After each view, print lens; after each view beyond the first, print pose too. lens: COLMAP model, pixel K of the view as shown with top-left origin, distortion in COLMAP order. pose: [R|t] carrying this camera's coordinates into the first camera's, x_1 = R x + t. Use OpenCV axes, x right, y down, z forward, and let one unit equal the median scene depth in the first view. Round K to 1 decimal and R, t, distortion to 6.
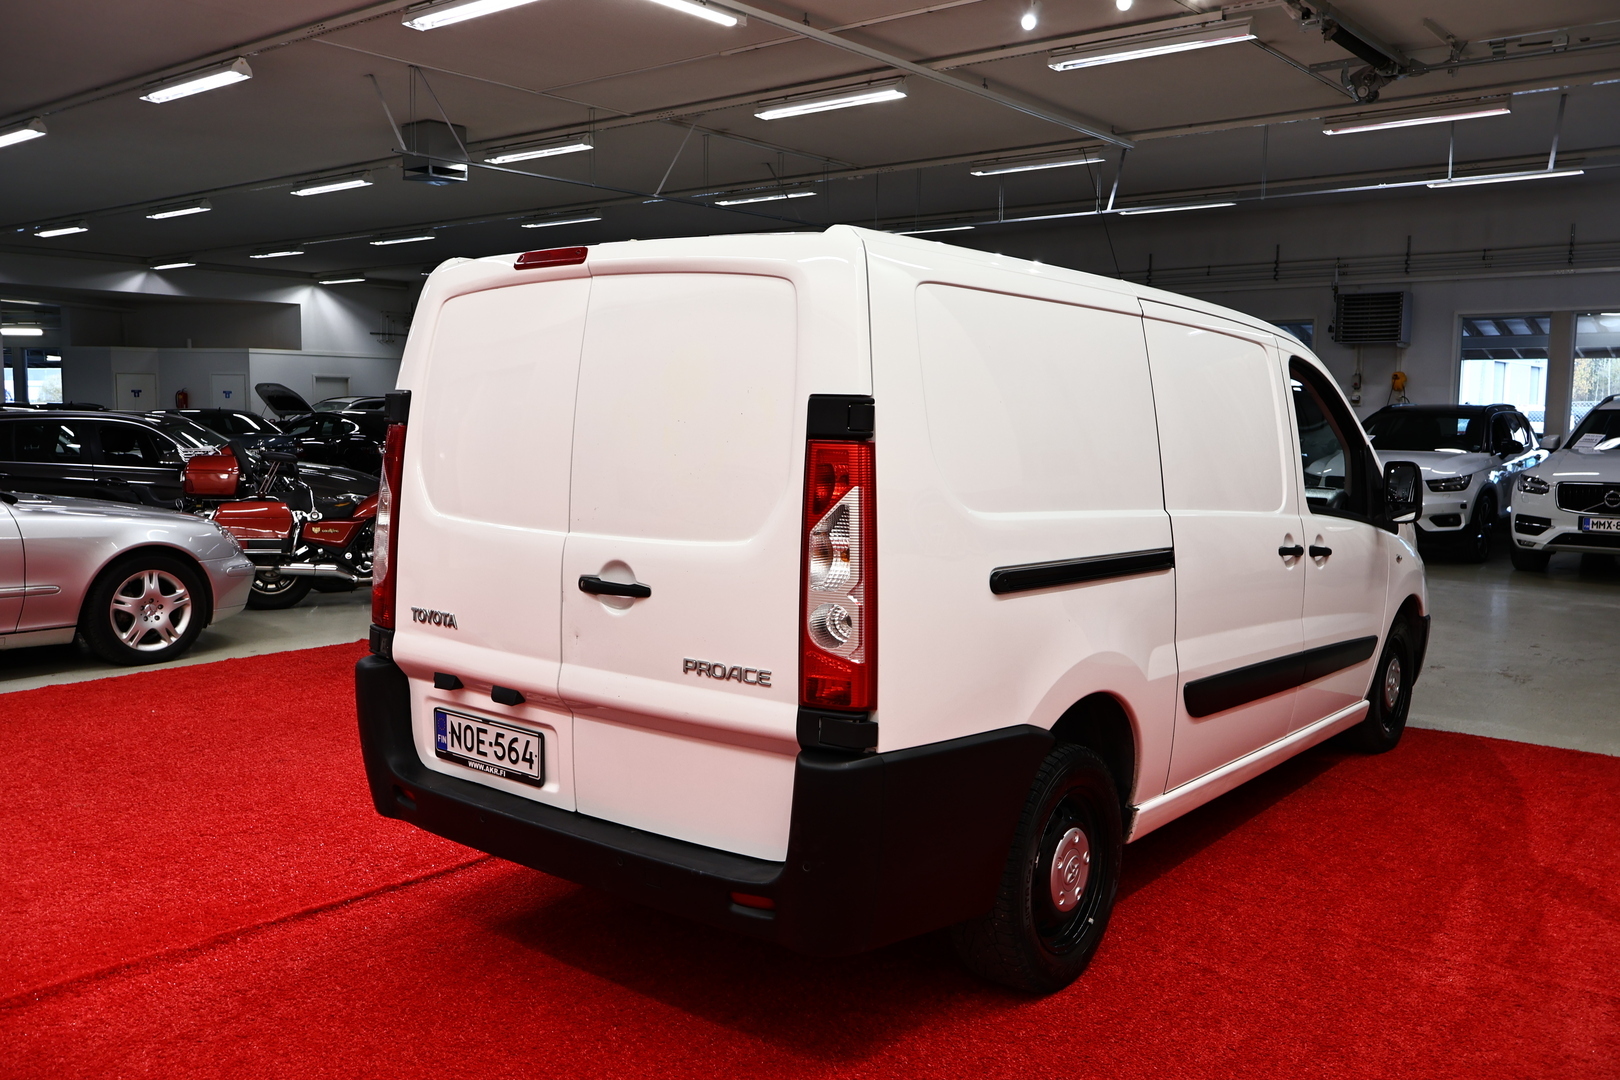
lens RADIAL K [[1336.7, 0, 809.3], [0, 1336.7, 573.7], [0, 0, 1]] dist [0.101374, 0.002076]
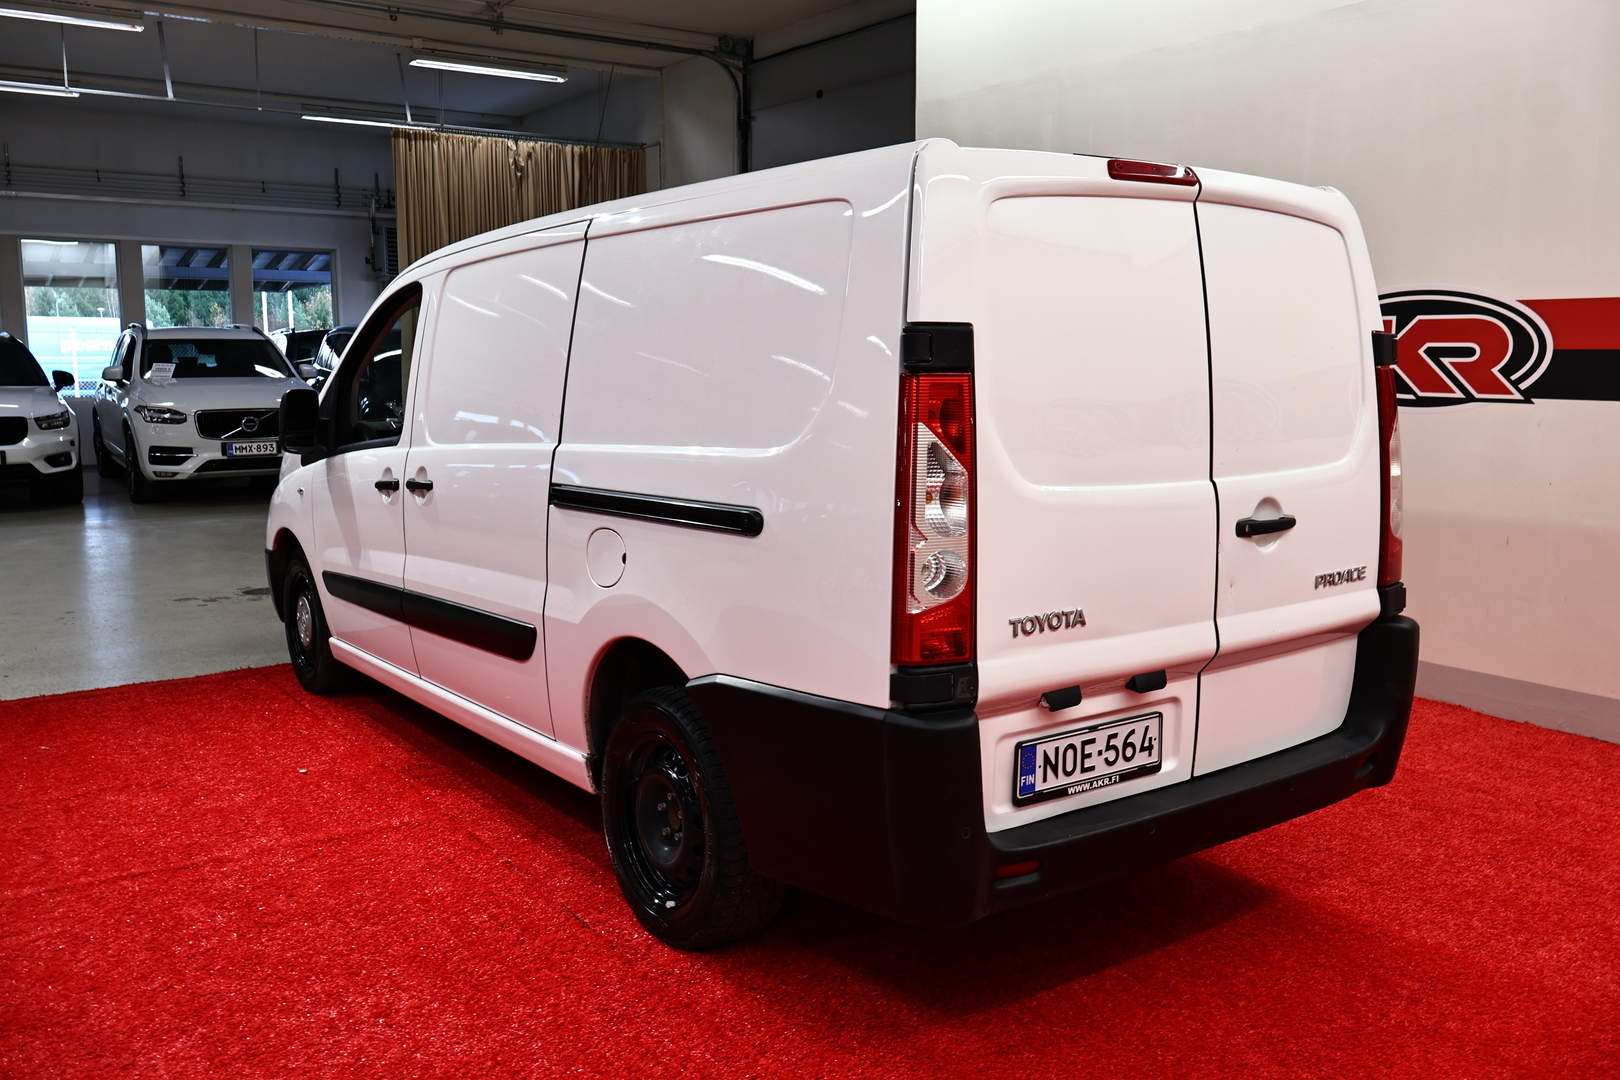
lens RADIAL K [[1403.9, 0, 810.0], [0, 1403.9, 540.0], [0, 0, 1]] dist [0.005352, 0.009557]
pose [[0.238711, -0.144041, 0.960349, -1.063595], [0.118689, 0.985851, 0.118364, -0.123530], [-0.963810, 0.085728, 0.252429, 0.915798]]
